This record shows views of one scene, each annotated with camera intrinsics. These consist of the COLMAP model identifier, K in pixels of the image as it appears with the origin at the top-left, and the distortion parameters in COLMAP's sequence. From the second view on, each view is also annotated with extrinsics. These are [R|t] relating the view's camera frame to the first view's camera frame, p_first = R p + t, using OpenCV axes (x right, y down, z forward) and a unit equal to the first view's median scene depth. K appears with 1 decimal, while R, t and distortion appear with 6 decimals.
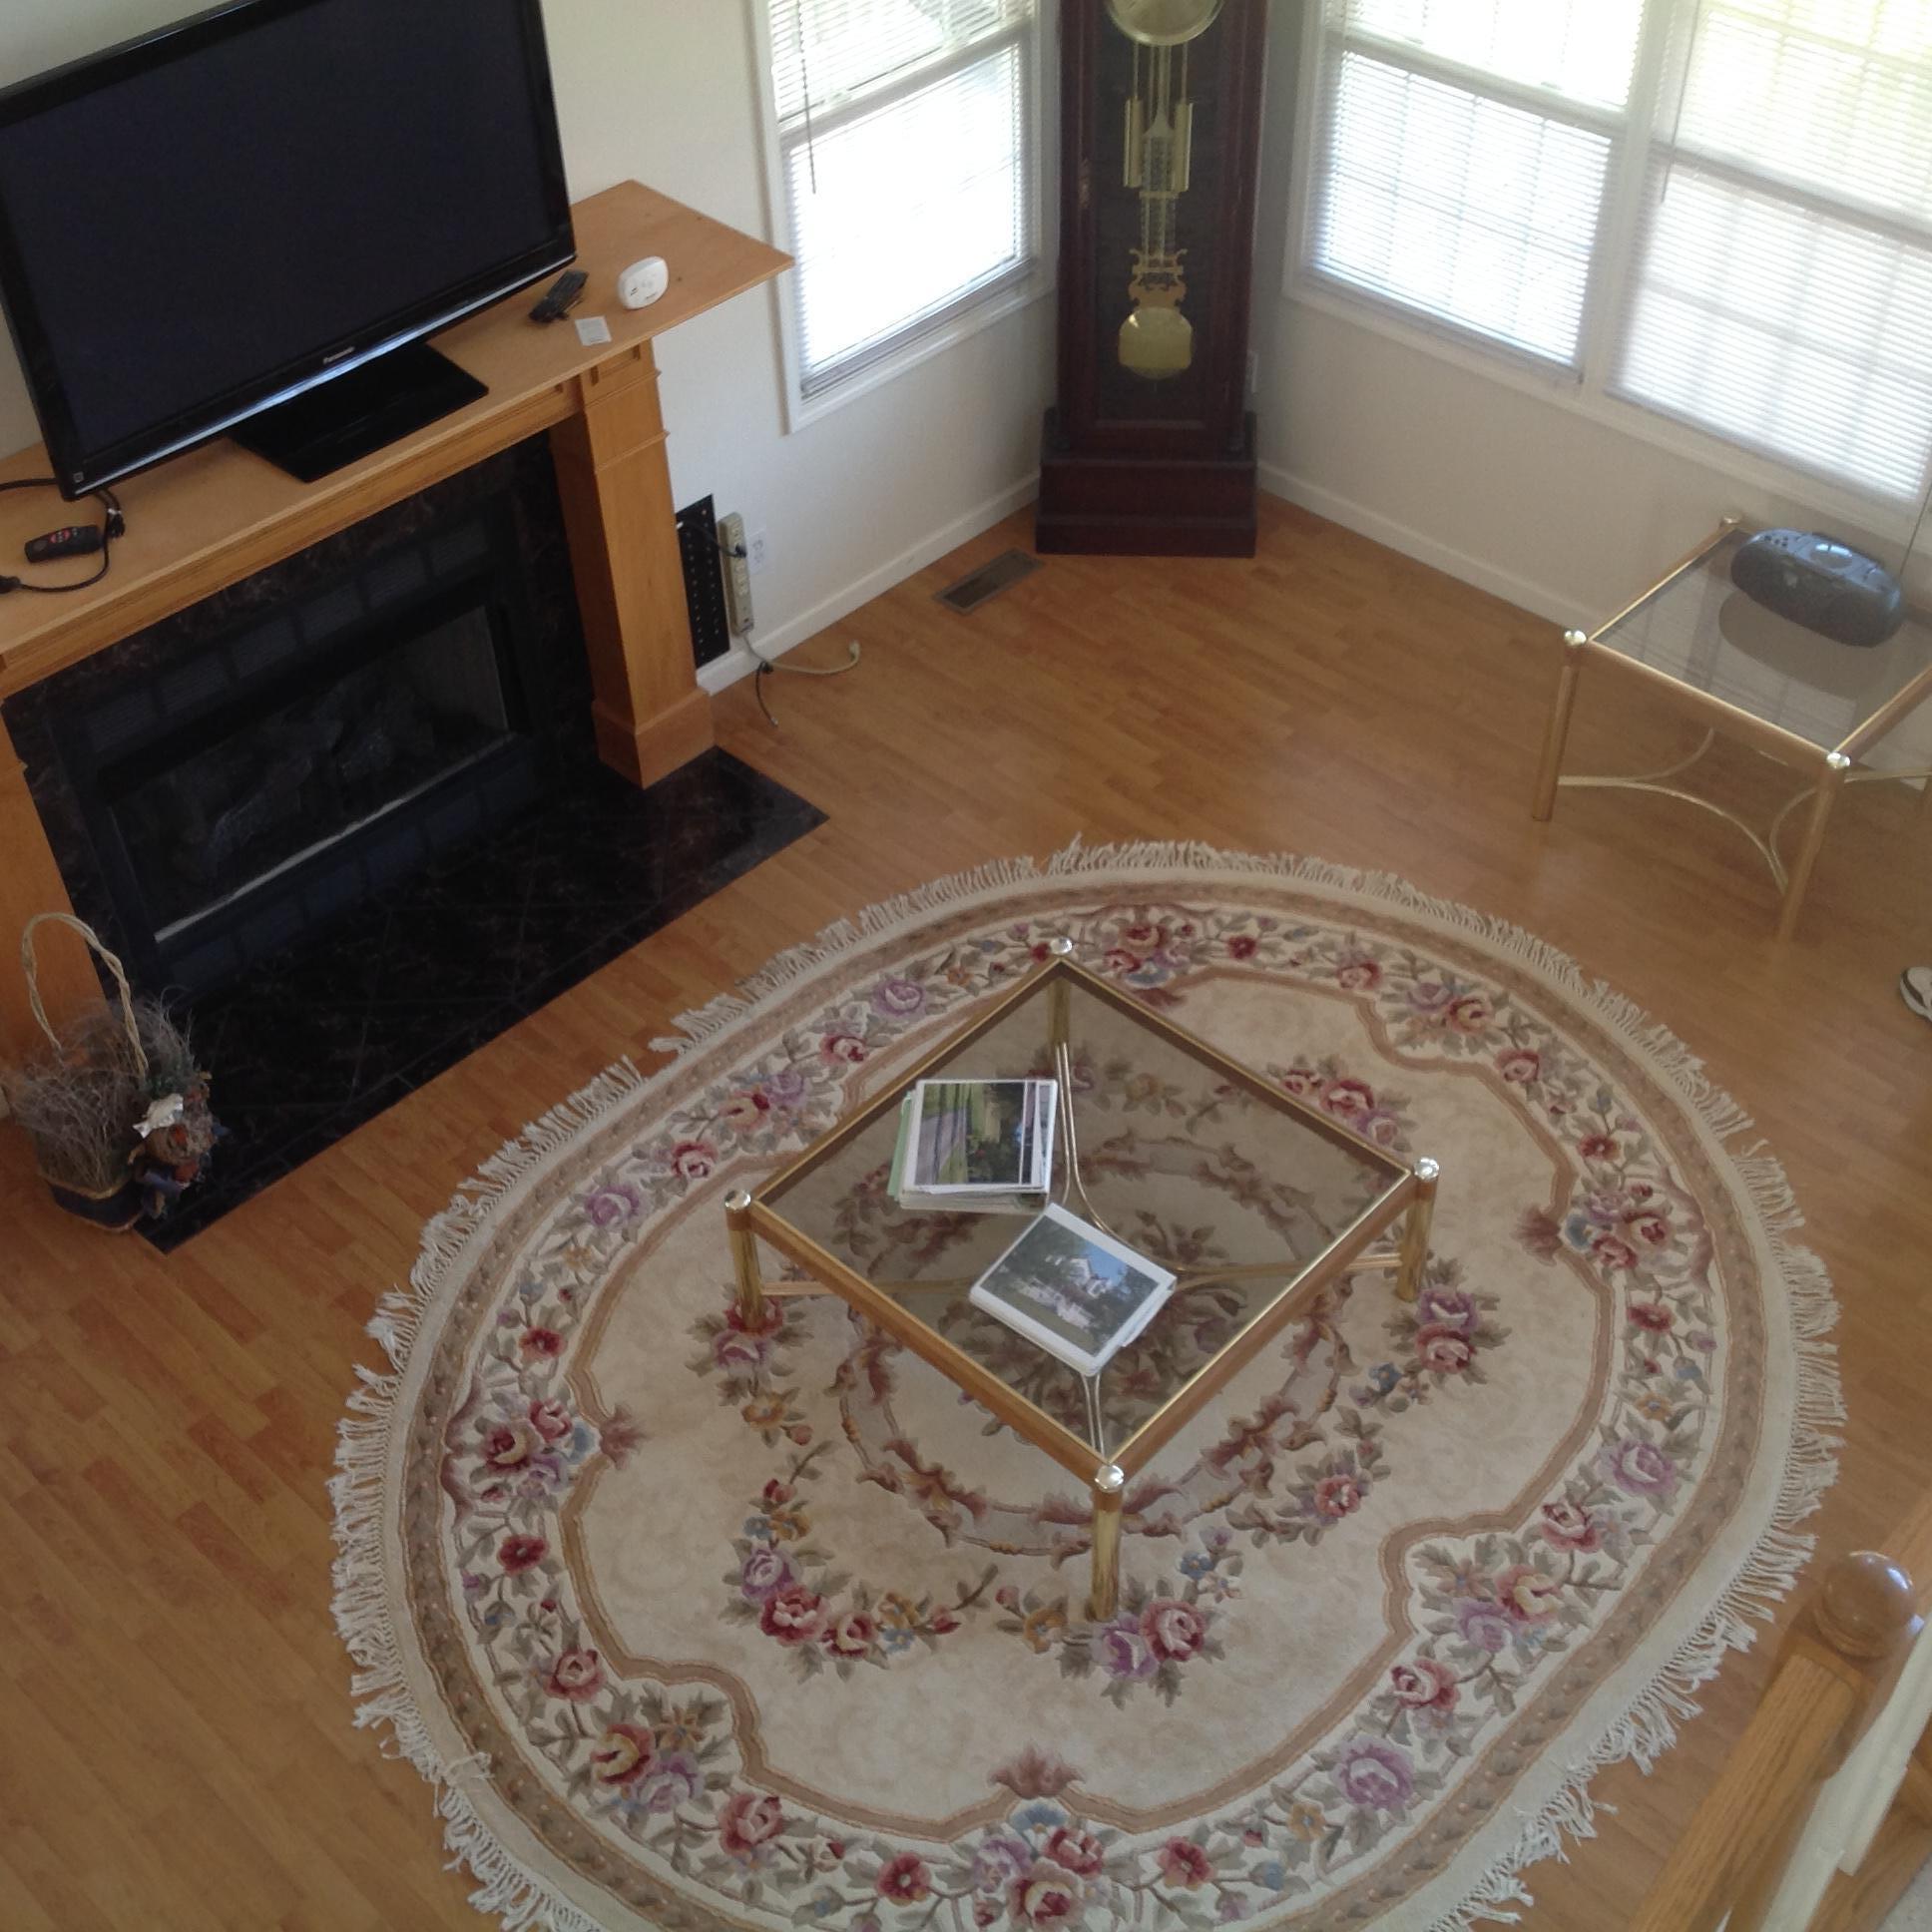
lens RADIAL K [[2409.7, 0, 966.0], [0, 2409.7, 966.0], [0, 0, 1]] dist [0.213329, -0.541126]
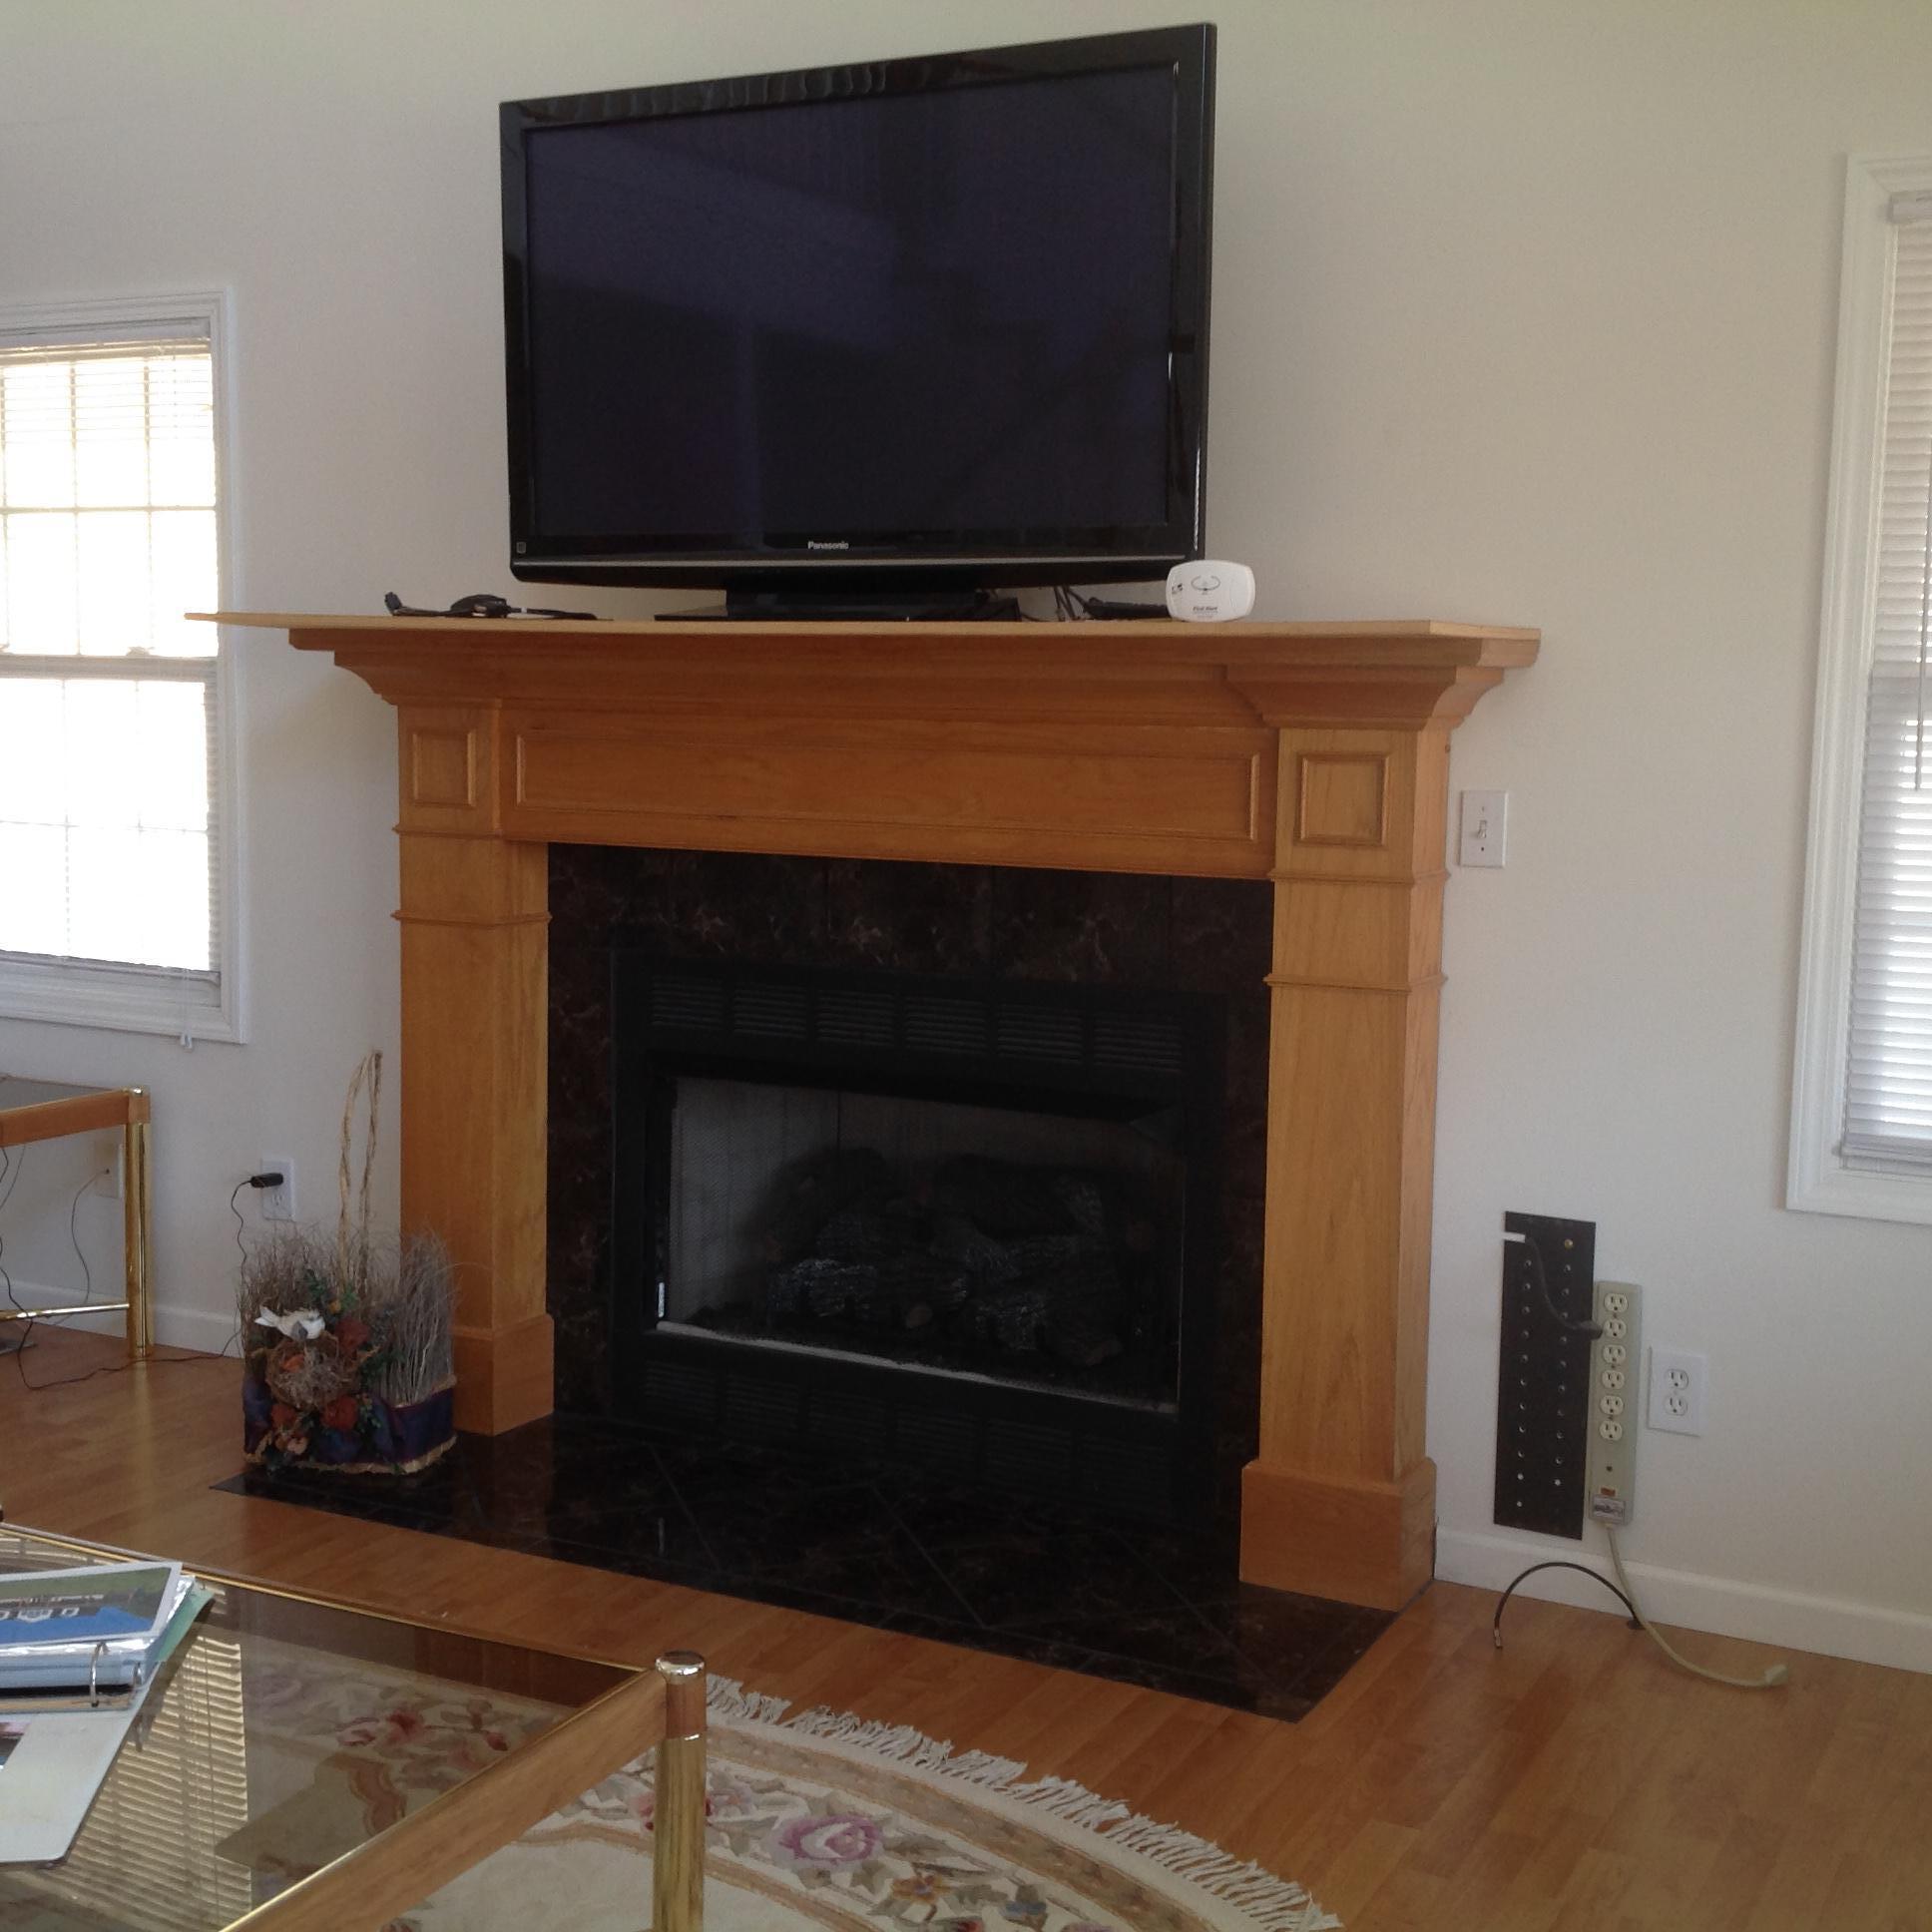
lens RADIAL K [[2409.7, 0, 966.0], [0, 2409.7, 966.0], [0, 0, 1]] dist [0.213329, -0.541126]
pose [[0.276214, 0.133564, -0.951770, 0.426699], [-0.678593, 0.728382, -0.094719, -0.086599], [0.680601, 0.672028, 0.291825, 0.730194]]
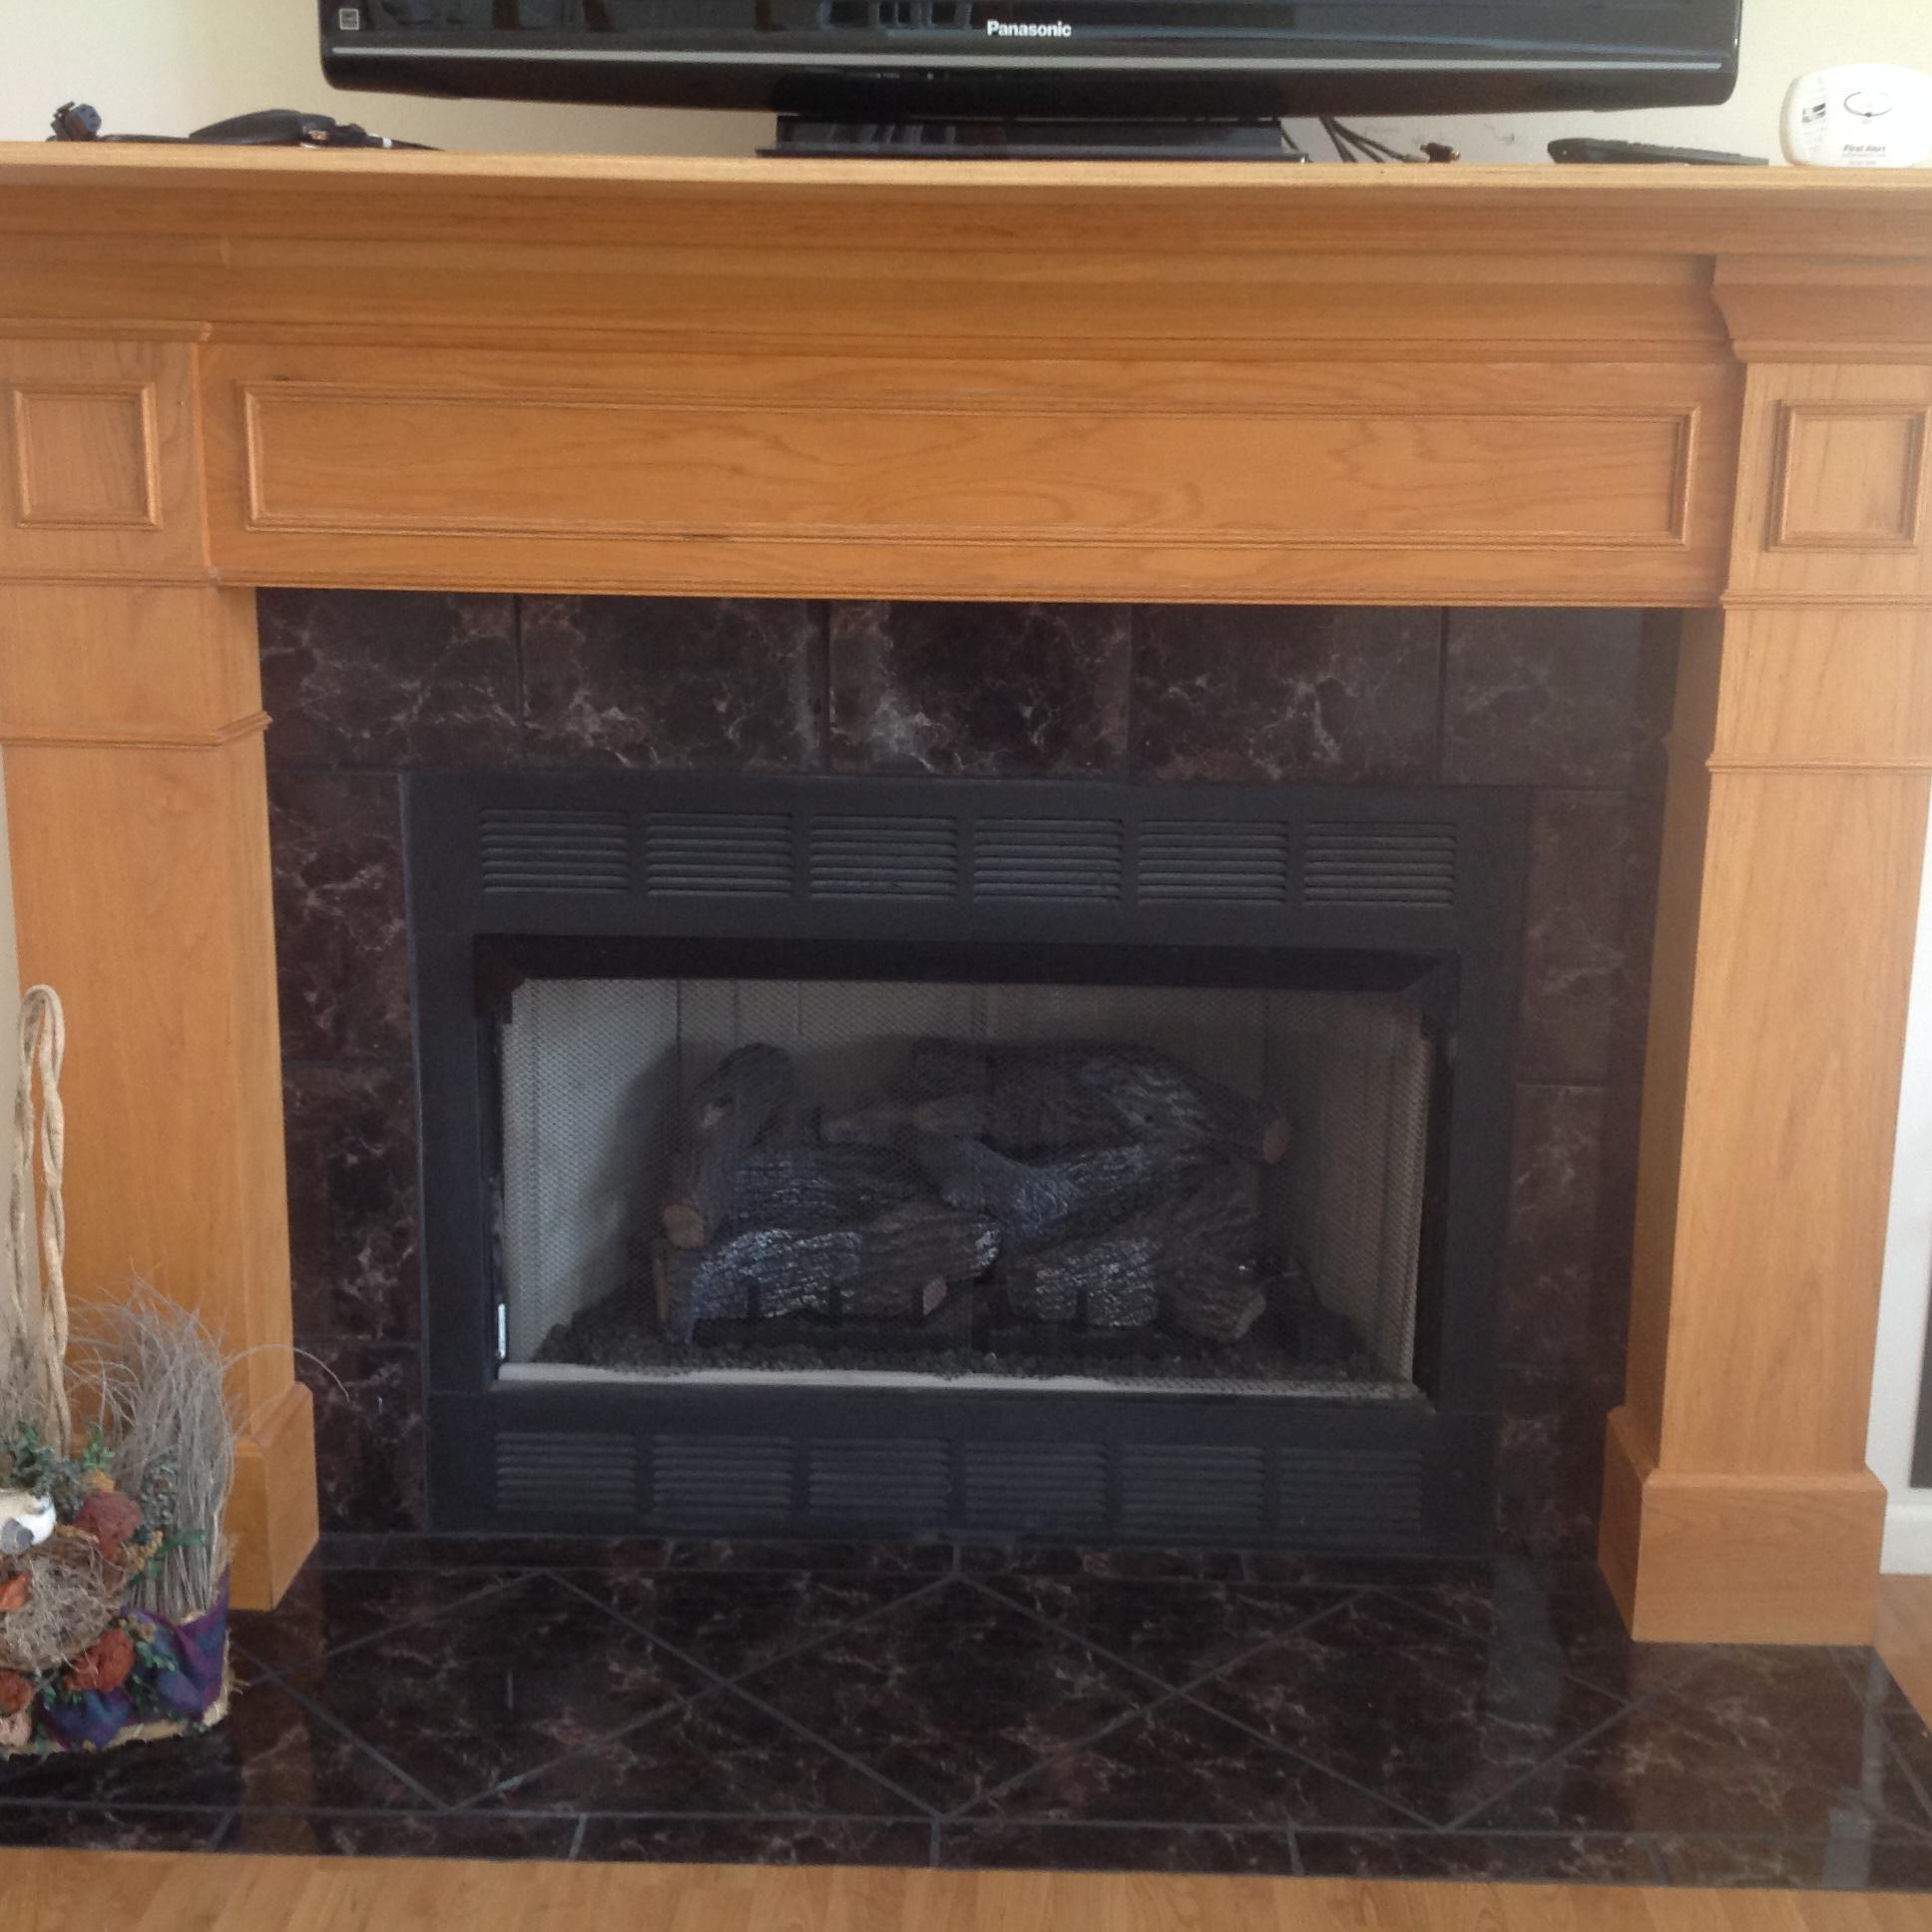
lens RADIAL K [[2409.7, 0, 966.0], [0, 2409.7, 966.0], [0, 0, 1]] dist [0.213329, -0.541126]
pose [[0.672101, 0.198054, -0.713481, 0.067957], [-0.529796, 0.801787, -0.276503, 0.010173], [0.517297, 0.563838, 0.643810, 0.659221]]
